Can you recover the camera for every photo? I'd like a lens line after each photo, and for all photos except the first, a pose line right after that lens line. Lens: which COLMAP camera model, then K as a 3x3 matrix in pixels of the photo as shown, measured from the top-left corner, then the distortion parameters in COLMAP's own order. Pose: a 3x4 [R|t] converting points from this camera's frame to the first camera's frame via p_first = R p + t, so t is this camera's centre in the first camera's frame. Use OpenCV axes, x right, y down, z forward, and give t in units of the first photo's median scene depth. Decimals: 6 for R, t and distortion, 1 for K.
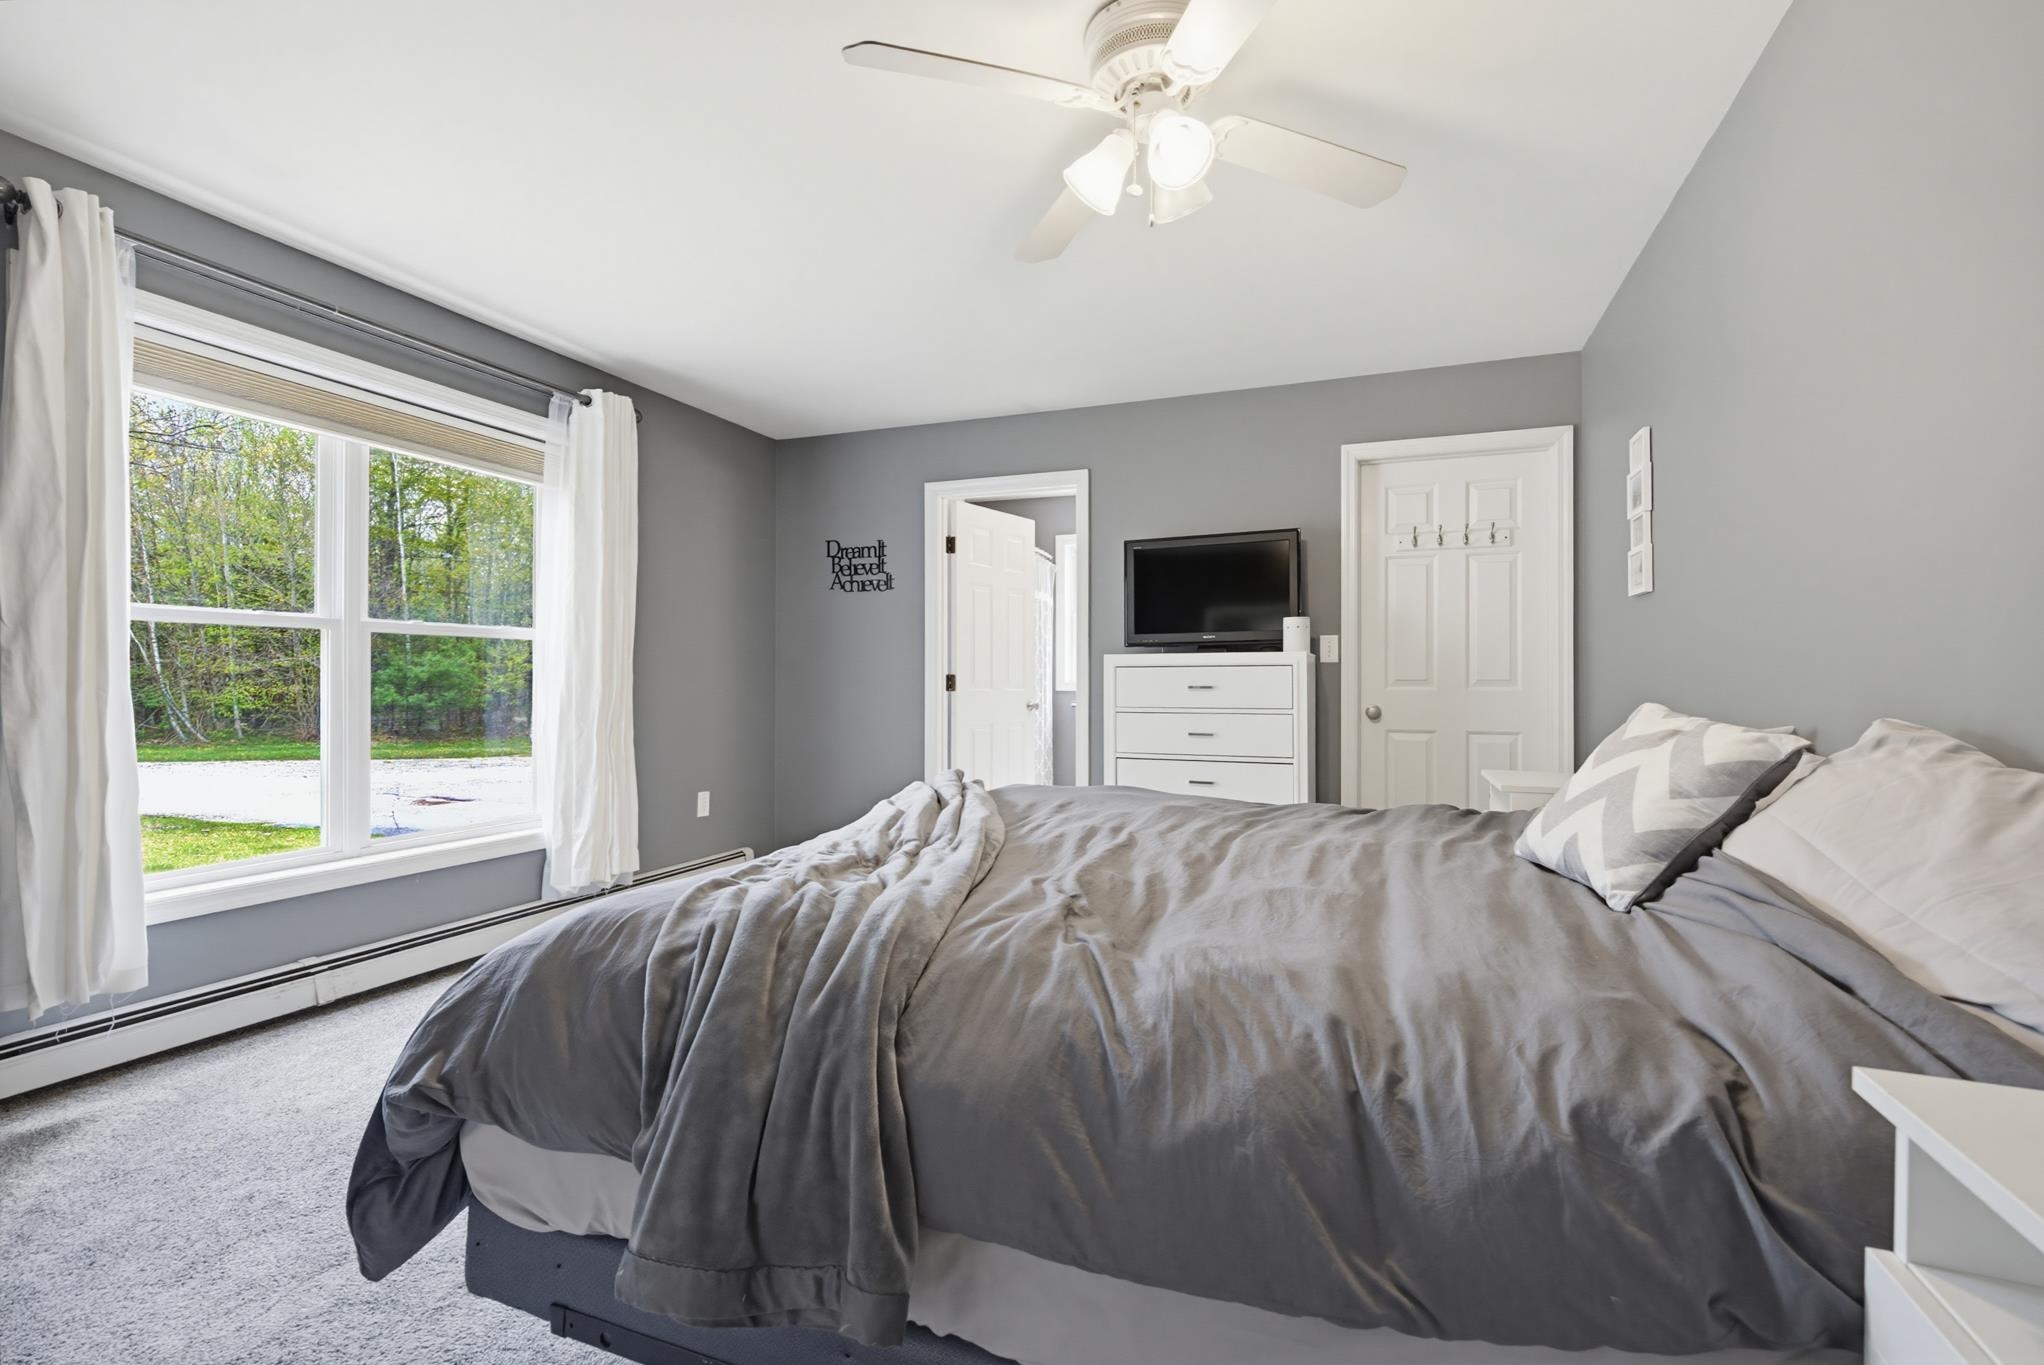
lens RADIAL K [[917.1, 0, 1017.4], [0, 917.1, 675.8], [0, 0, 1]] dist [0.003264, -0.000033]
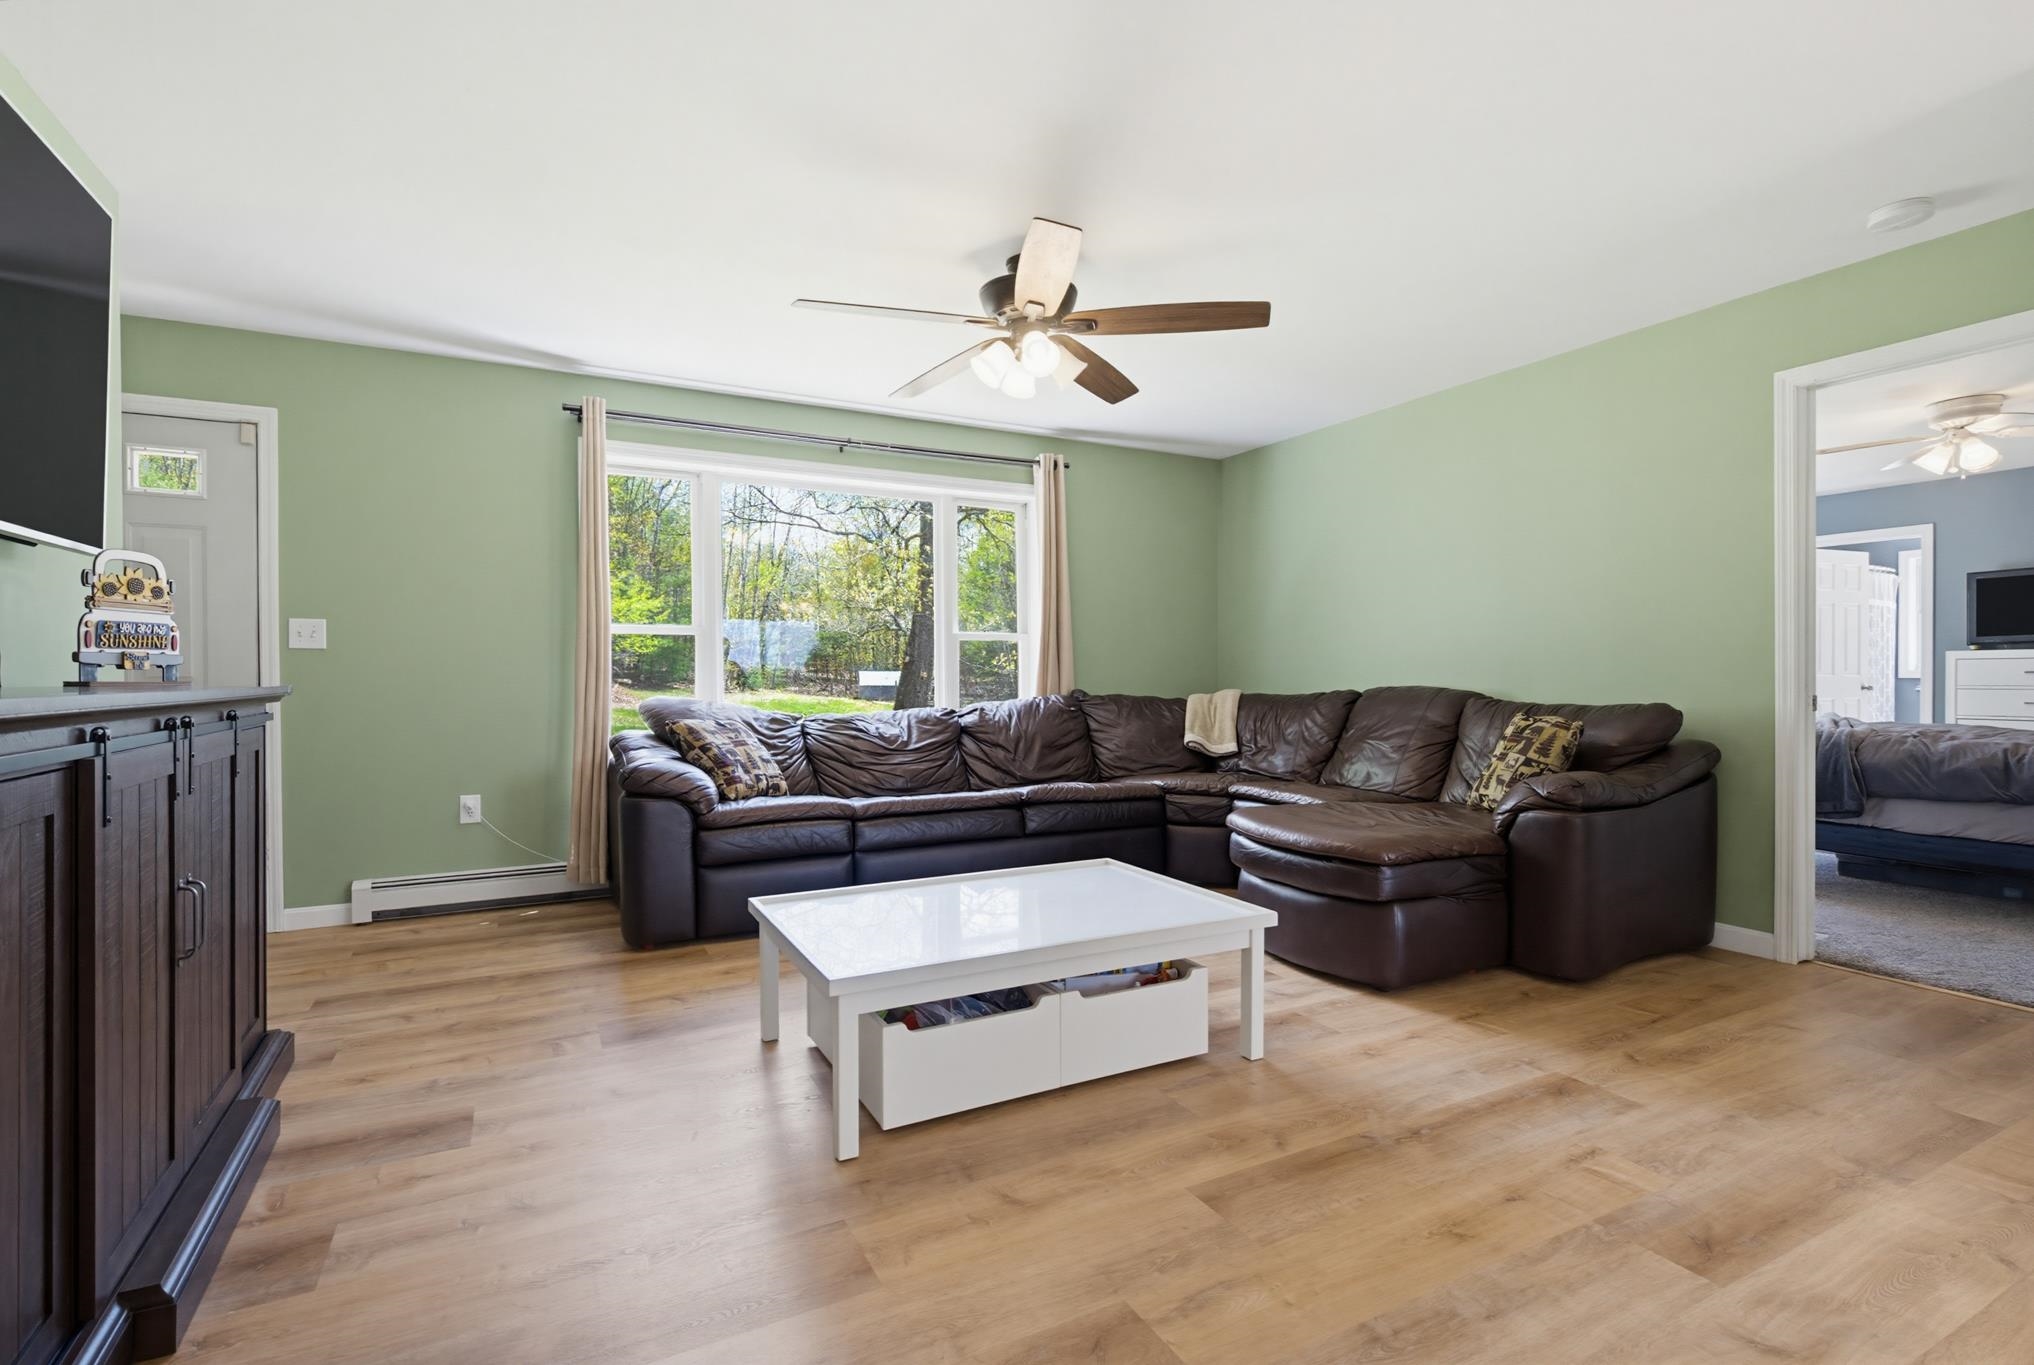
lens RADIAL K [[920.2, 0, 1017.0], [0, 920.2, 682.5], [0, 0, 1]] dist [0.004846, -0.000683]
pose [[0.756838, 0.003402, -0.653593, -0.069470], [0.005117, 0.999925, 0.011129, 0.002841], [0.653582, -0.011767, 0.756764, -1.167530]]
